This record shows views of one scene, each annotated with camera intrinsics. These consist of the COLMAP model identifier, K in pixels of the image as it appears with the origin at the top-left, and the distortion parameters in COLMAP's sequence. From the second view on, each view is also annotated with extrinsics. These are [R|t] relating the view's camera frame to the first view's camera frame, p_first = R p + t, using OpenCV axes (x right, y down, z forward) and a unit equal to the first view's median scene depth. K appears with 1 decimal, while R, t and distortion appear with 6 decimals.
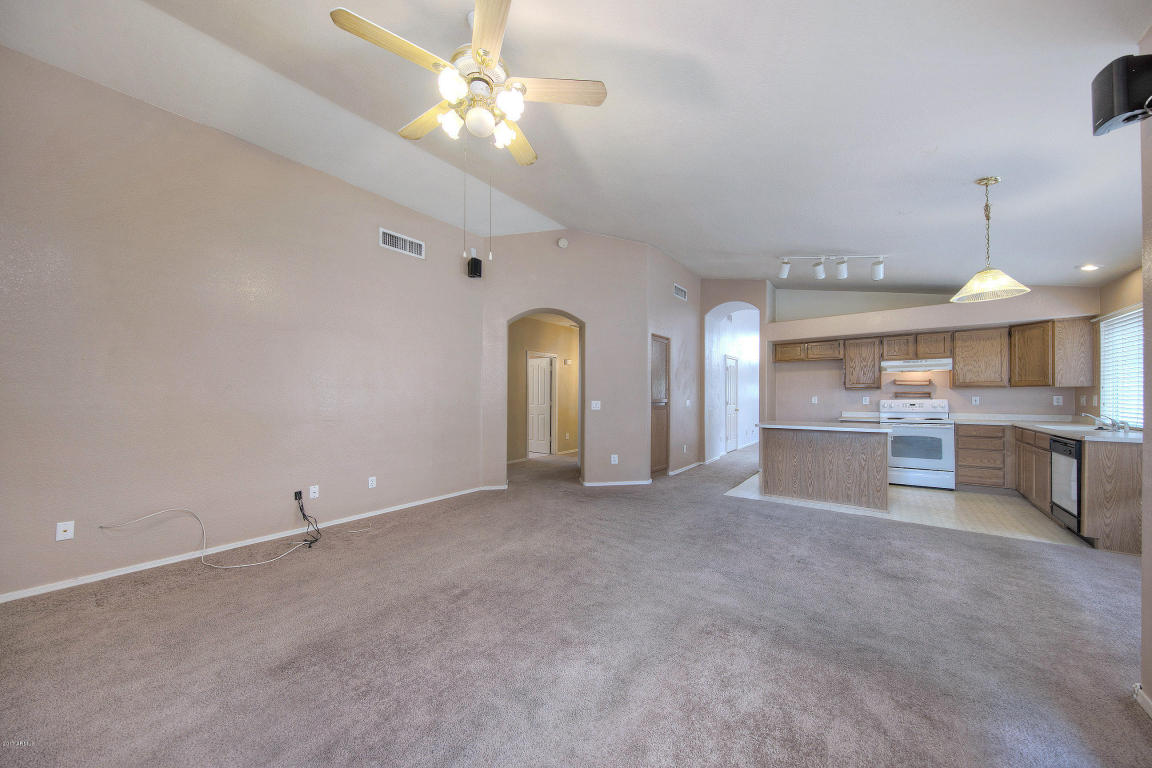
lens RADIAL K [[392.0, 0, 582.3], [0, 392.0, 394.6], [0, 0, 1]] dist [-0.001823, -0.001180]
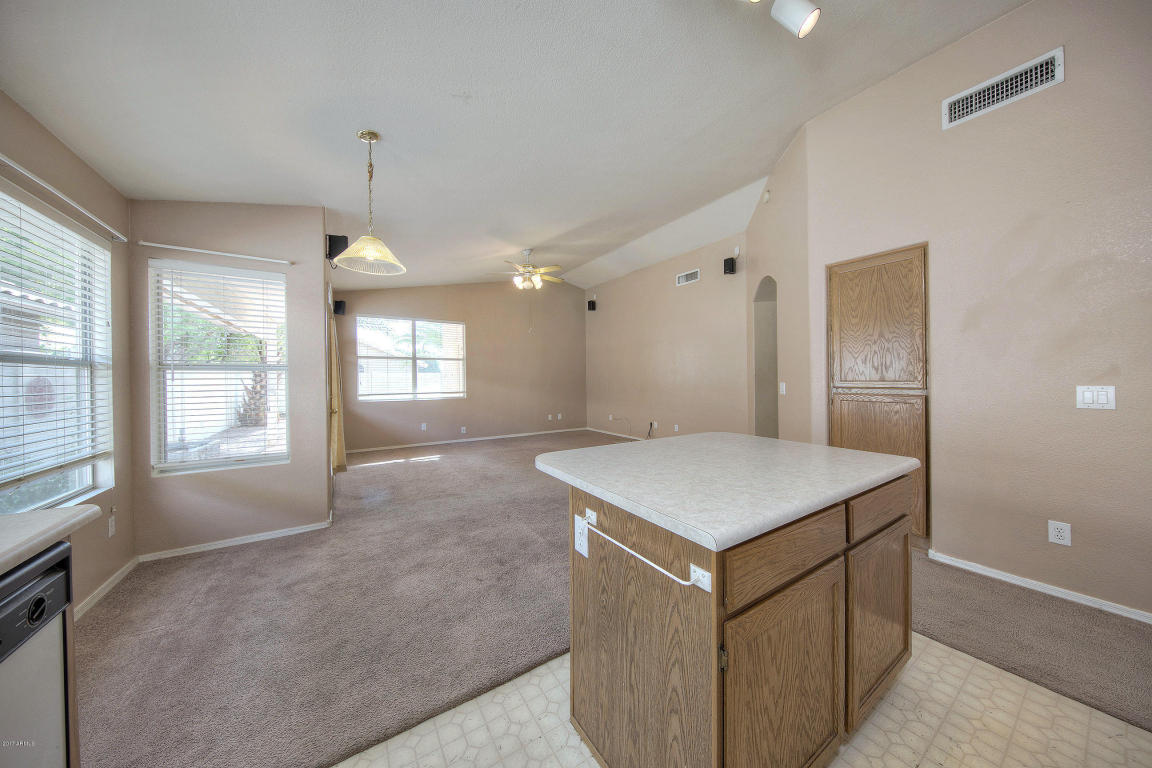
lens RADIAL K [[354.9, 0, 566.8], [0, 354.9, 379.5], [0, 0, 1]] dist [-0.004491, -0.000602]
pose [[-0.348523, 0.006101, -0.937281, 0.876408], [0.008495, 0.999958, 0.003351, 0.004385], [0.937262, -0.006794, -0.348560, 0.903852]]
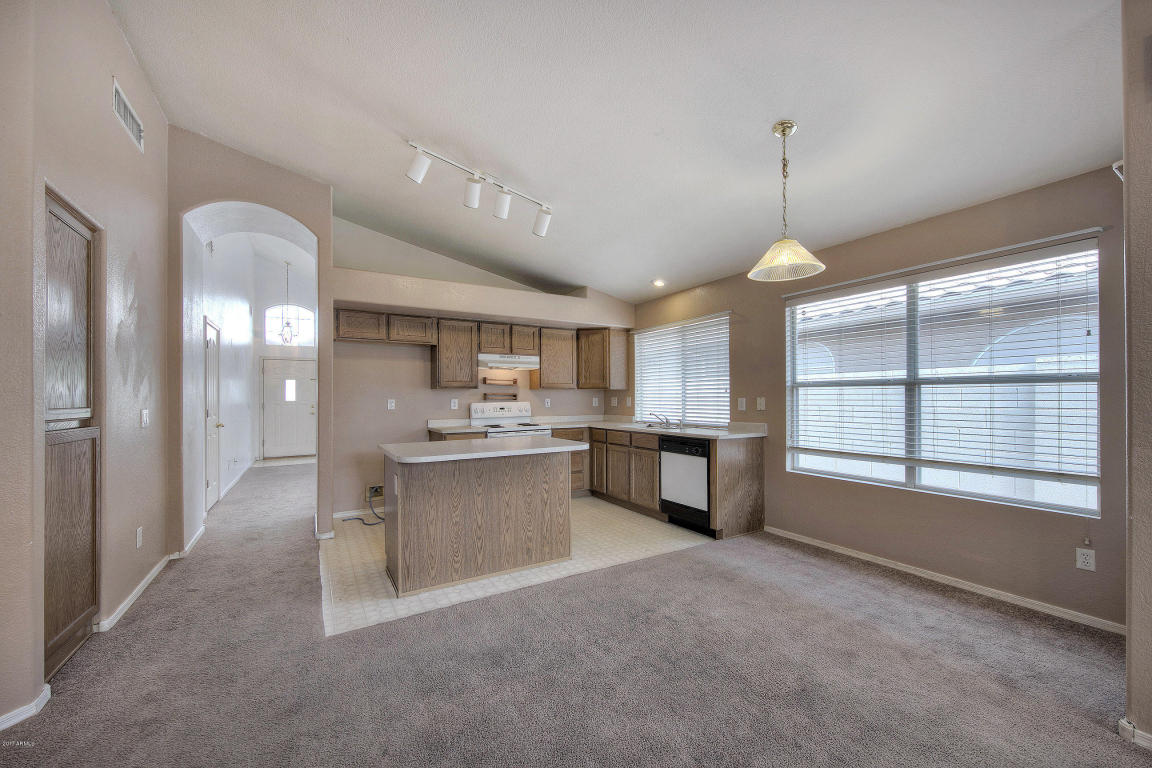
lens RADIAL K [[450.4, 0, 573.5], [0, 450.4, 395.0], [0, 0, 1]] dist [0.006888, -0.000541]
pose [[0.361871, 0.008536, 0.932189, 0.007225], [-0.000265, 0.999959, -0.009054, 0.005961], [-0.932228, 0.003029, 0.361858, 0.570281]]
